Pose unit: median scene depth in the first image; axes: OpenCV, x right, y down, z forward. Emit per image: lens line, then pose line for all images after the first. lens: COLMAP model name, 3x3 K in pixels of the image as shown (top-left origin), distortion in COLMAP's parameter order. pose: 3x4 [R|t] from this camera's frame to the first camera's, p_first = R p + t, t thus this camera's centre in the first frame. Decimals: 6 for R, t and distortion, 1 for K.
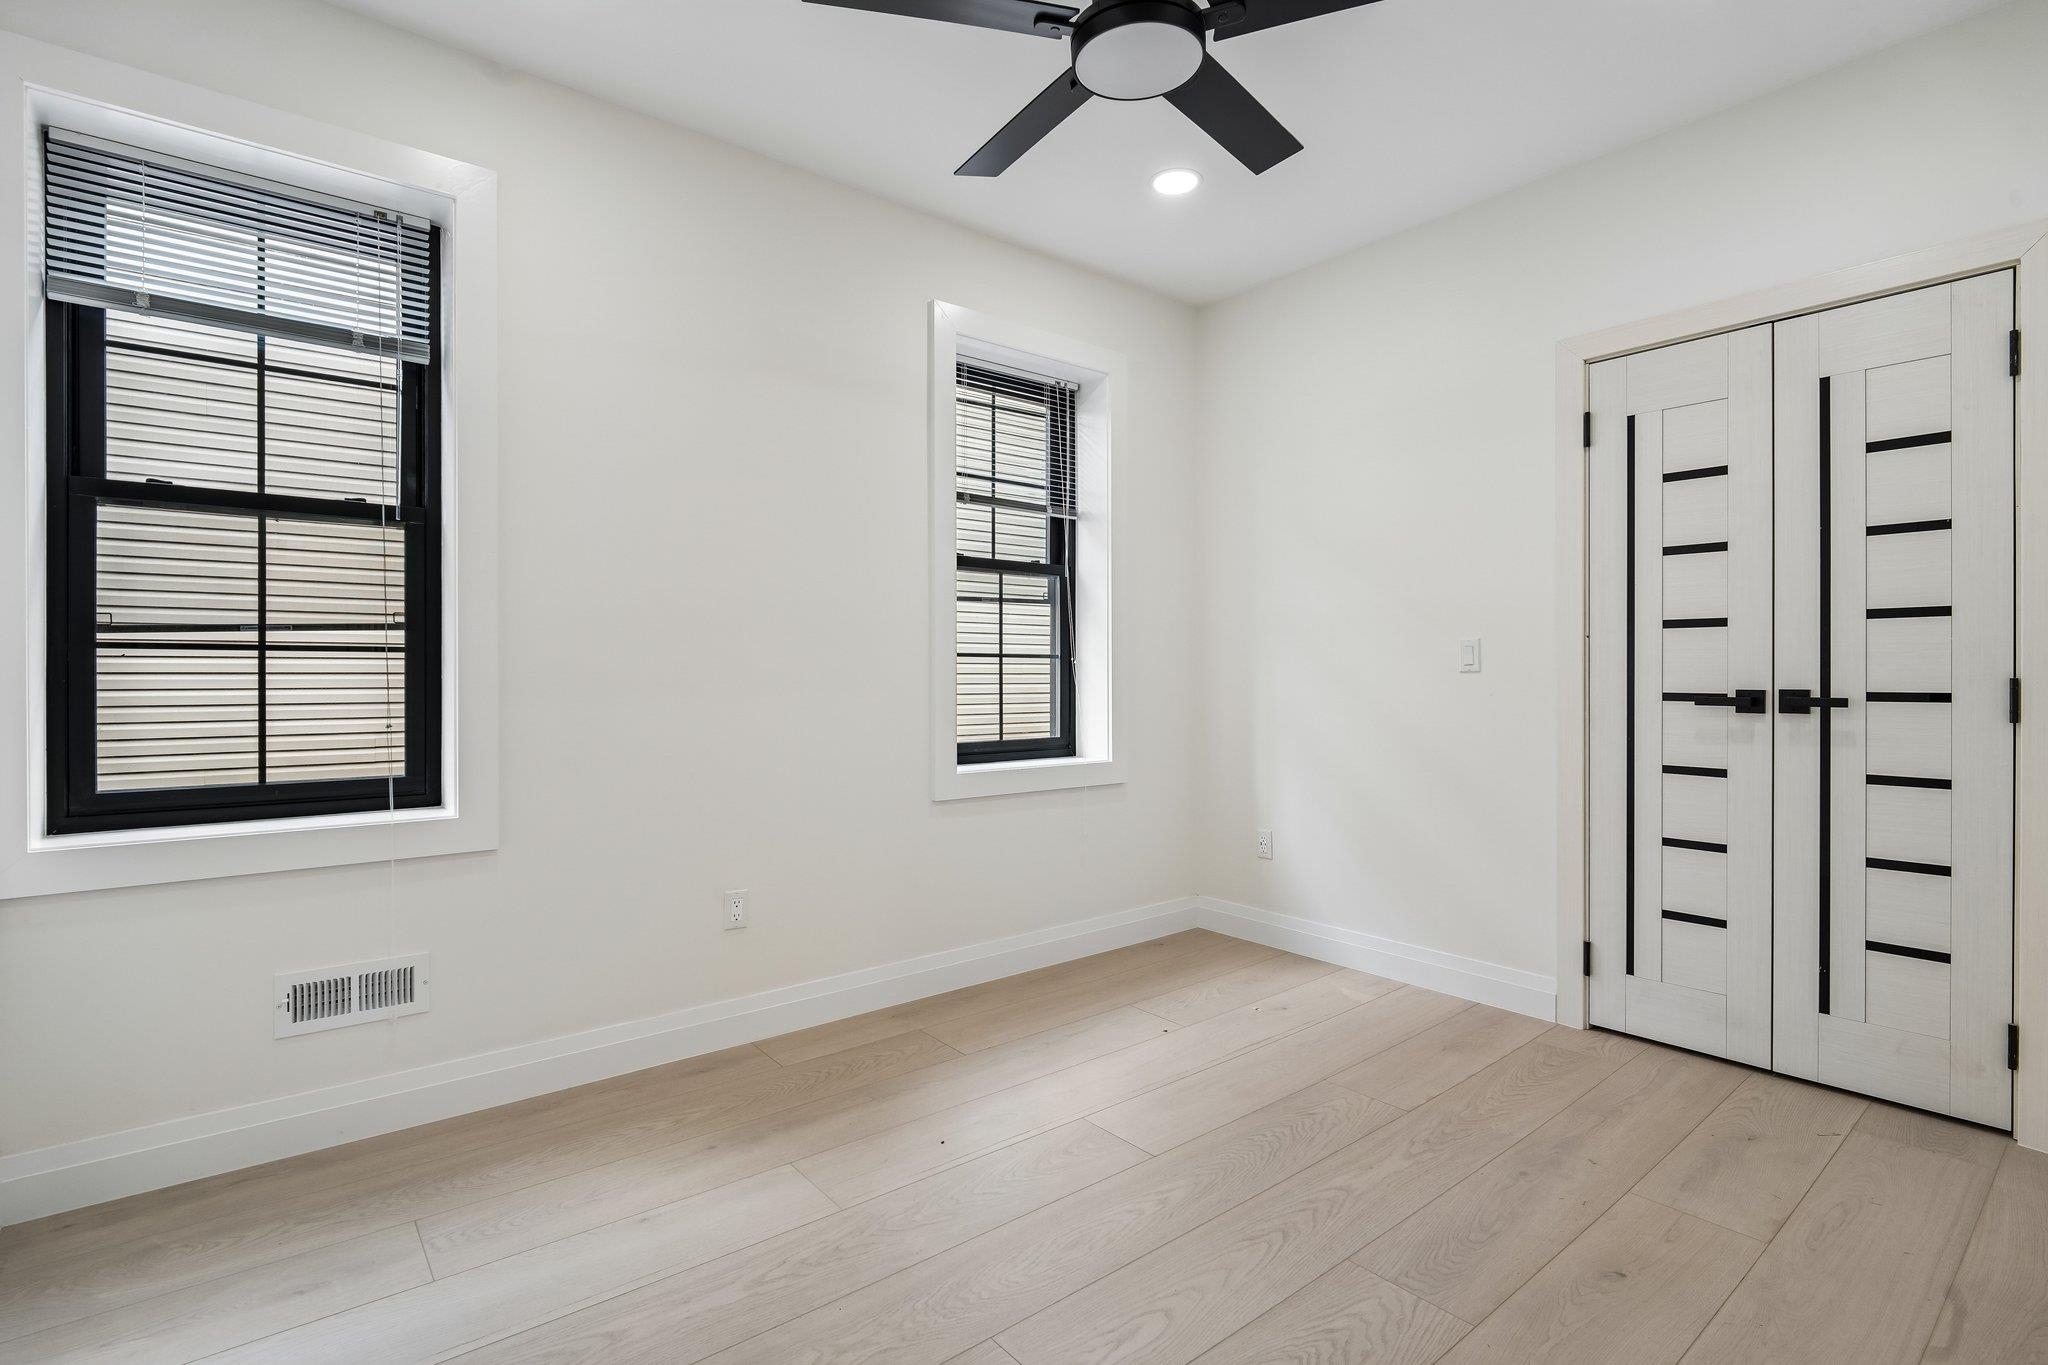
lens RADIAL K [[989.0, 0, 1091.8], [0, 989.0, 680.5], [0, 0, 1]] dist [-0.000986, -0.000366]
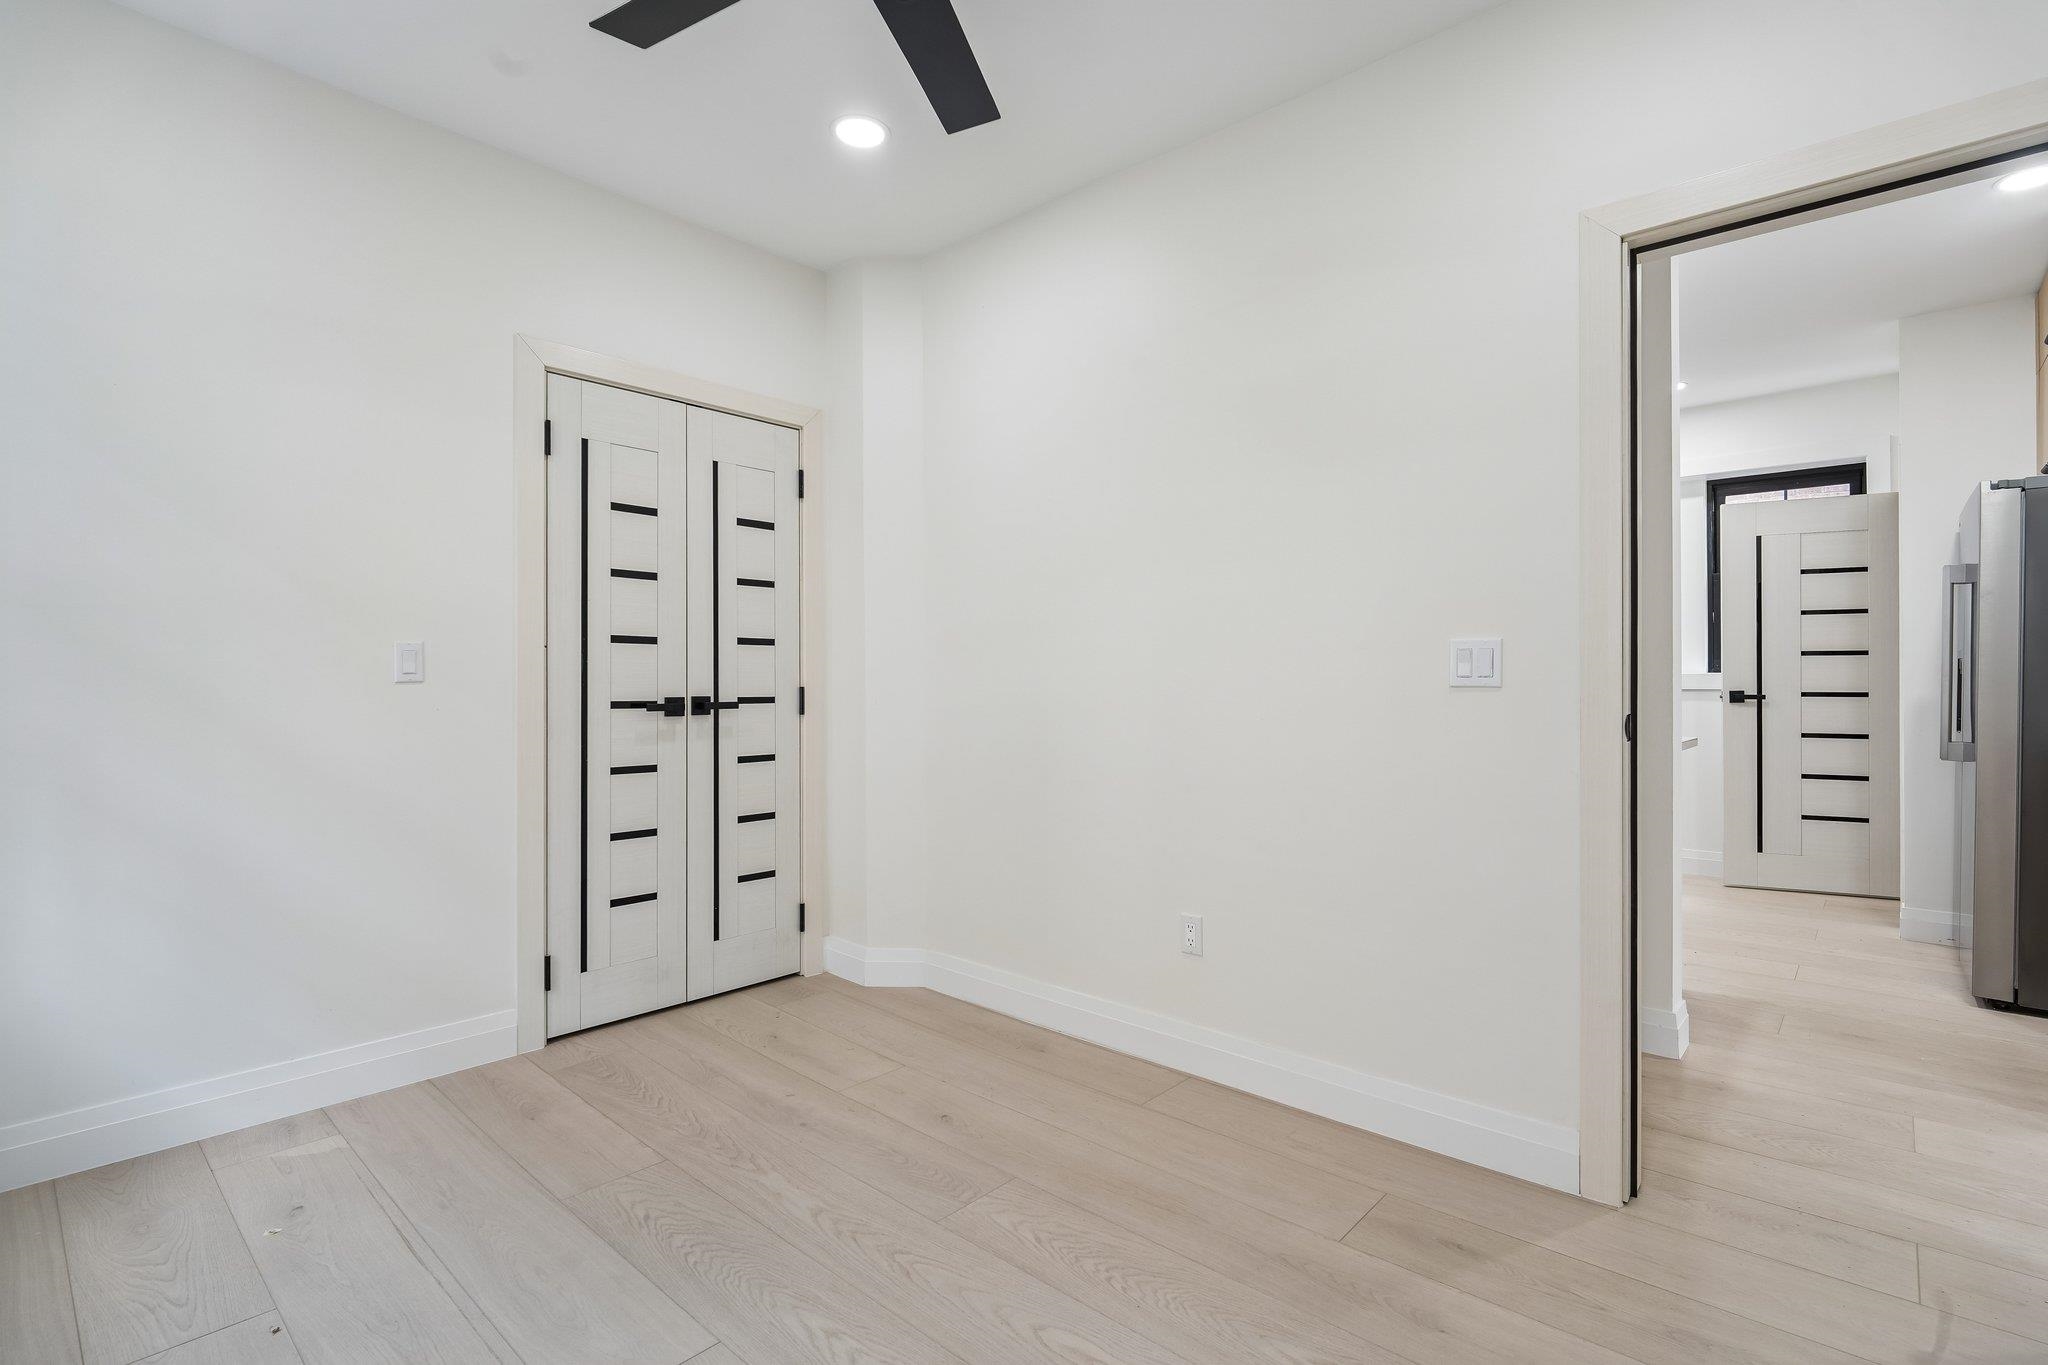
lens RADIAL K [[946.7, 0, 1027.9], [0, 946.7, 675.5], [0, 0, 1]] dist [-0.000238, -0.001053]
pose [[-0.111628, 0.007206, 0.993724, -0.548639], [0.006115, 0.999960, -0.006564, -0.007124], [-0.993731, 0.005344, -0.111668, 0.698950]]
